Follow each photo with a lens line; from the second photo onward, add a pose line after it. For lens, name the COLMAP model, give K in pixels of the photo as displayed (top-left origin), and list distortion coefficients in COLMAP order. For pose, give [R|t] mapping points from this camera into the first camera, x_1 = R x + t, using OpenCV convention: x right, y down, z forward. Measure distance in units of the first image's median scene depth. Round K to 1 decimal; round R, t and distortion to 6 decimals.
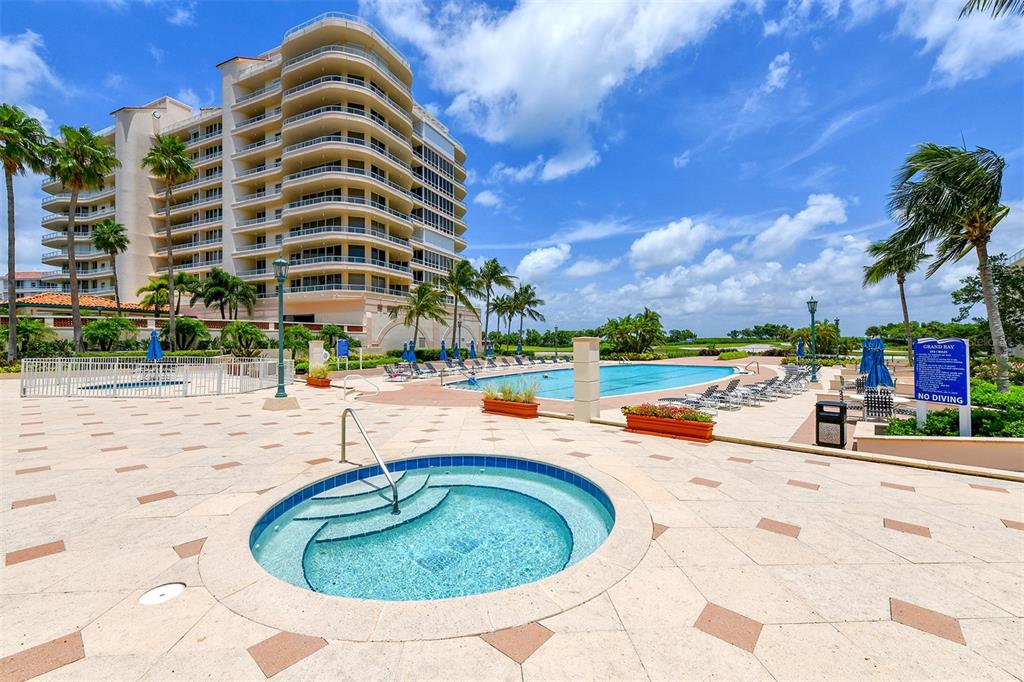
lens RADIAL K [[391.7, 0, 512.0], [0, 391.7, 341.0], [0, 0, 1]] dist [0.000873, -0.000086]
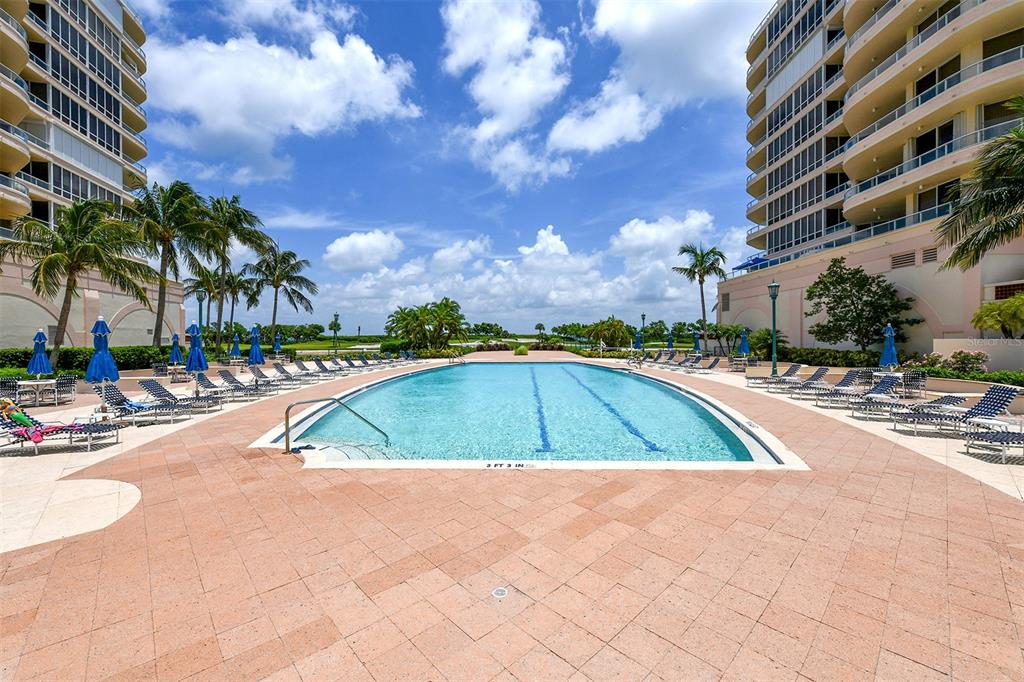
lens RADIAL K [[391.7, 0, 512.0], [0, 391.7, 341.0], [0, 0, 1]] dist [0.000873, -0.000086]
pose [[0.777262, -0.003705, 0.629166, -0.088842], [-0.000633, 0.999978, 0.006672, 0.007197], [-0.629177, -0.005584, 0.777242, 0.228185]]
